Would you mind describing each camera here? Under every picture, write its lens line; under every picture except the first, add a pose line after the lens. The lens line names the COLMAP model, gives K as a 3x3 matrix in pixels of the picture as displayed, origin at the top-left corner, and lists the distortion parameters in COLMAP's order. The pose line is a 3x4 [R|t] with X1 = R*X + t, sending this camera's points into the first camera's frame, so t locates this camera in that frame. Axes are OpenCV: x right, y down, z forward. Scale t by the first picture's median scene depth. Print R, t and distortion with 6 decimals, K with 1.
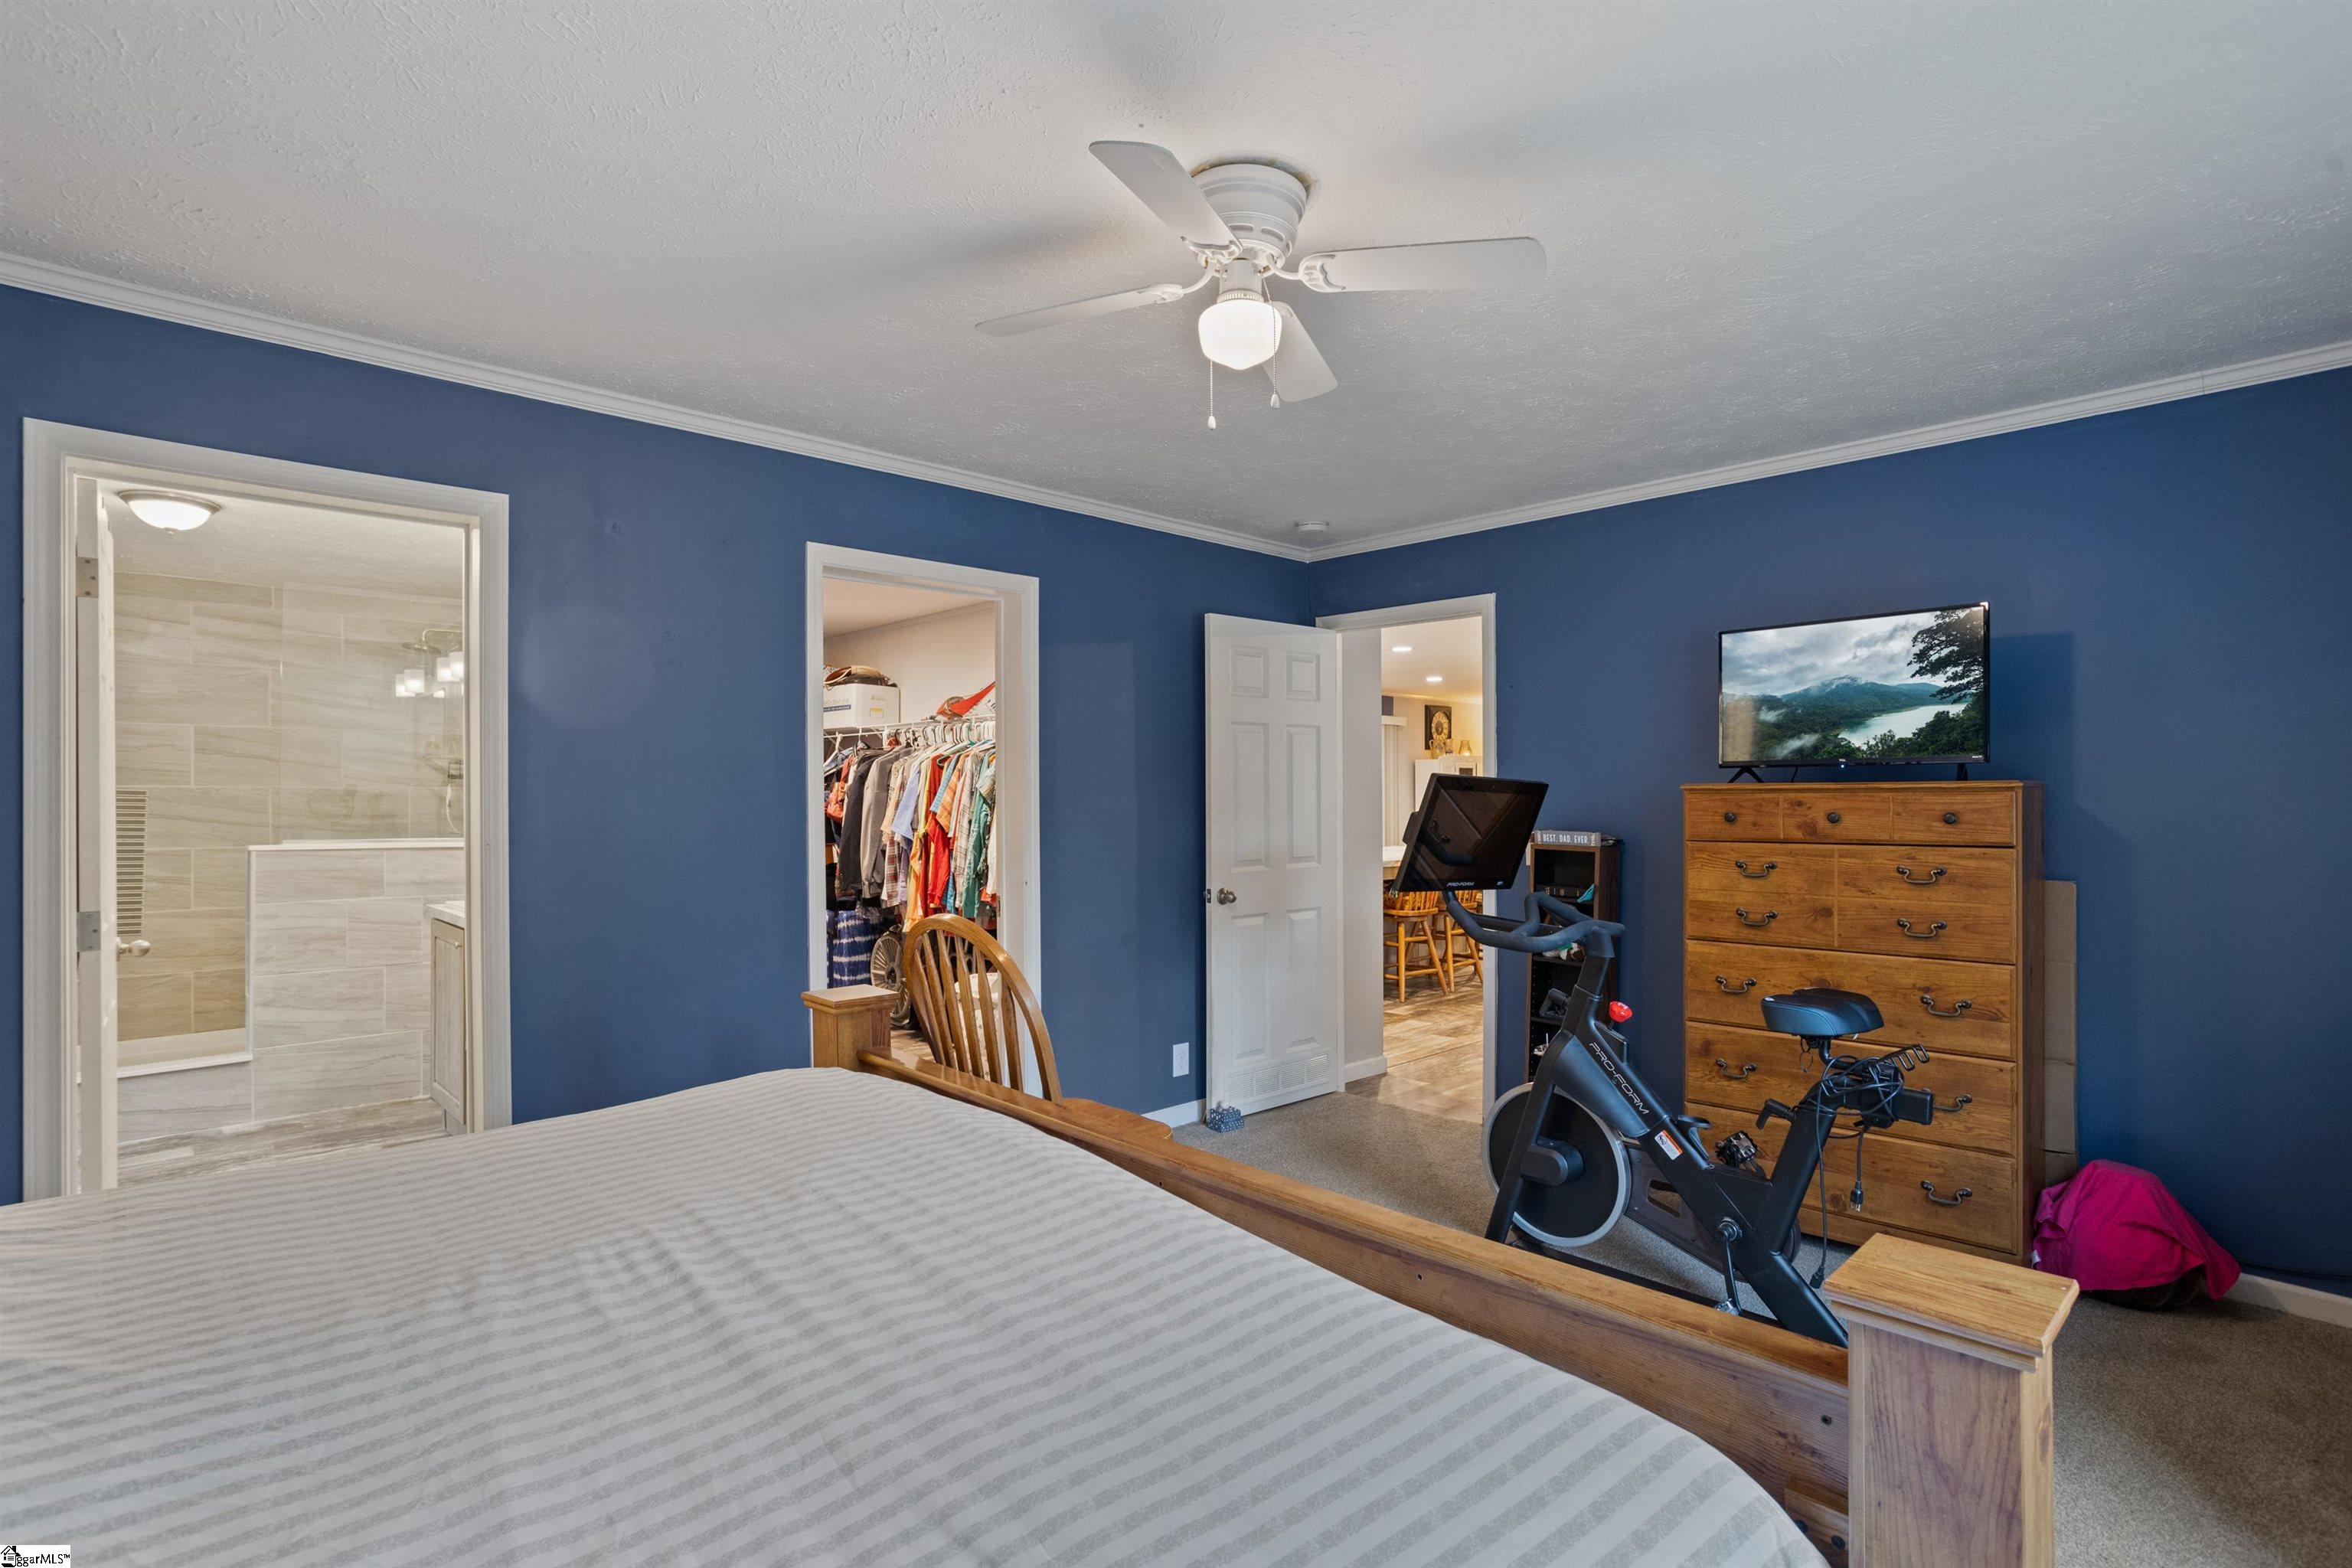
lens RADIAL K [[1138.7, 0, 1178.8], [0, 1138.7, 791.5], [0, 0, 1]] dist [0.003052, 0.003073]
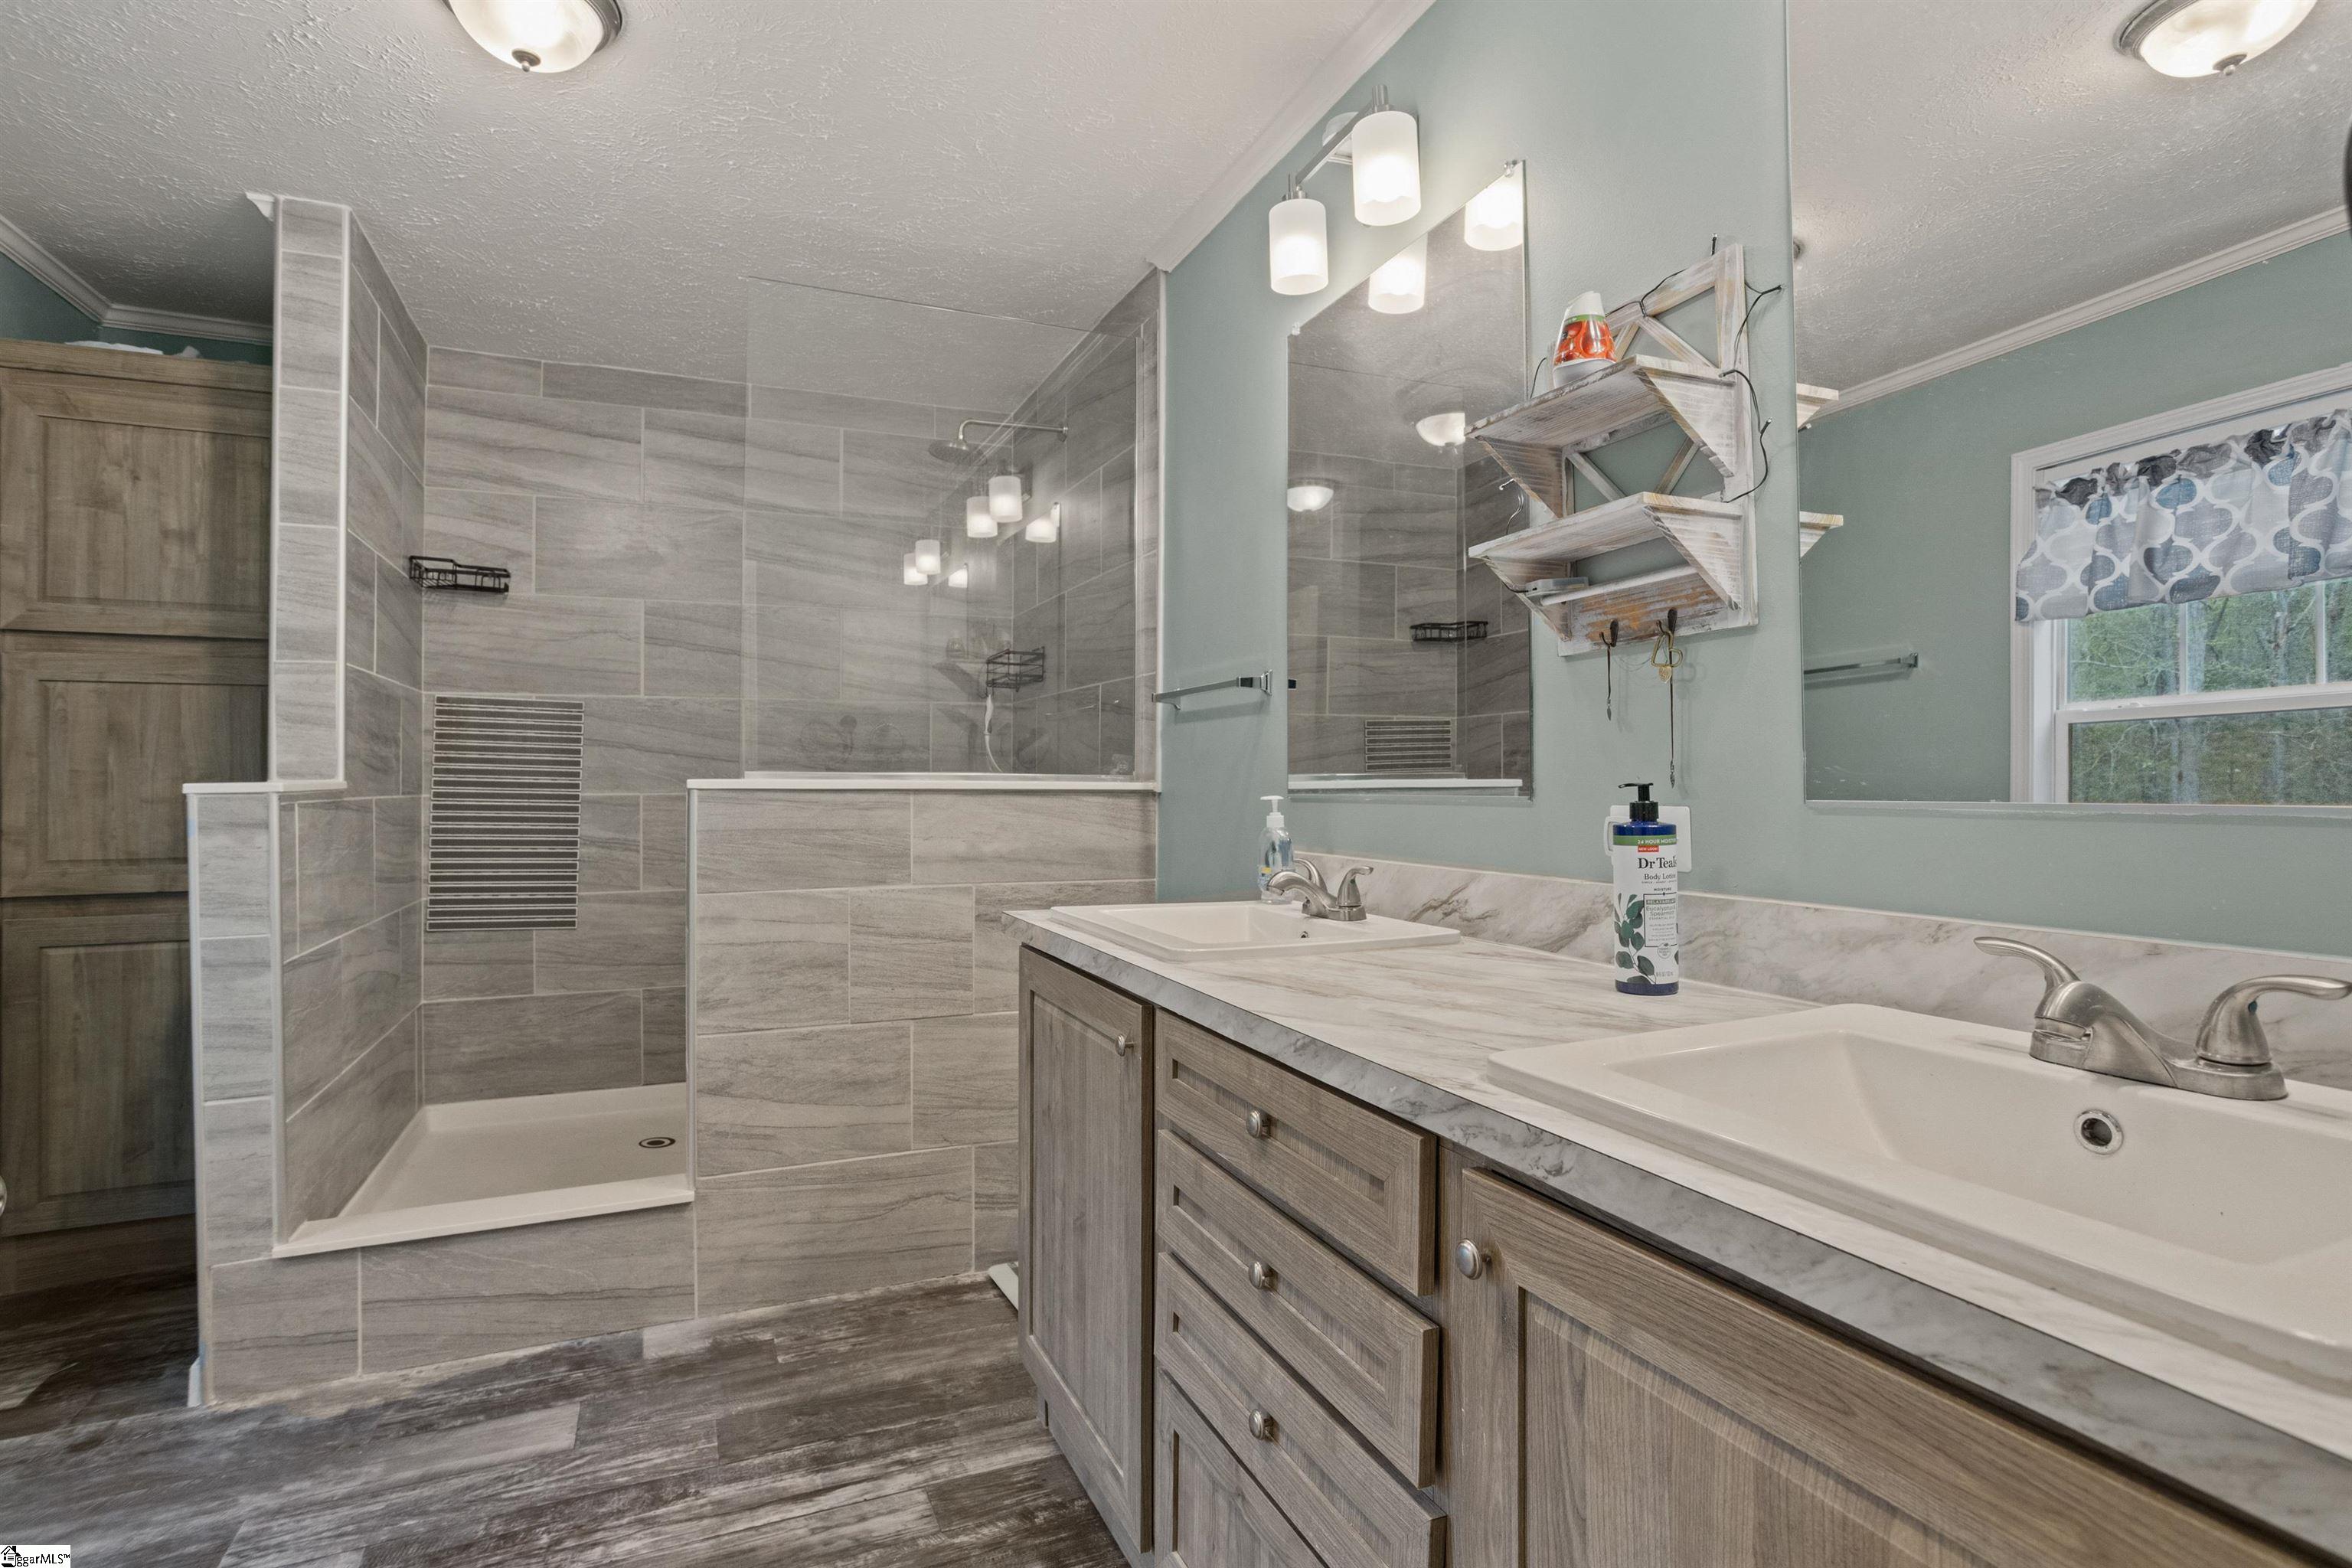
lens RADIAL K [[1138.7, 0, 1178.3], [0, 1138.7, 776.0], [0, 0, 1]] dist [0.003052, 0.003073]
pose [[0.942734, 0.000751, -0.333544, -0.418559], [-0.000026, 0.999998, 0.002179, 0.043236], [0.333545, -0.002045, 0.942732, 0.566859]]
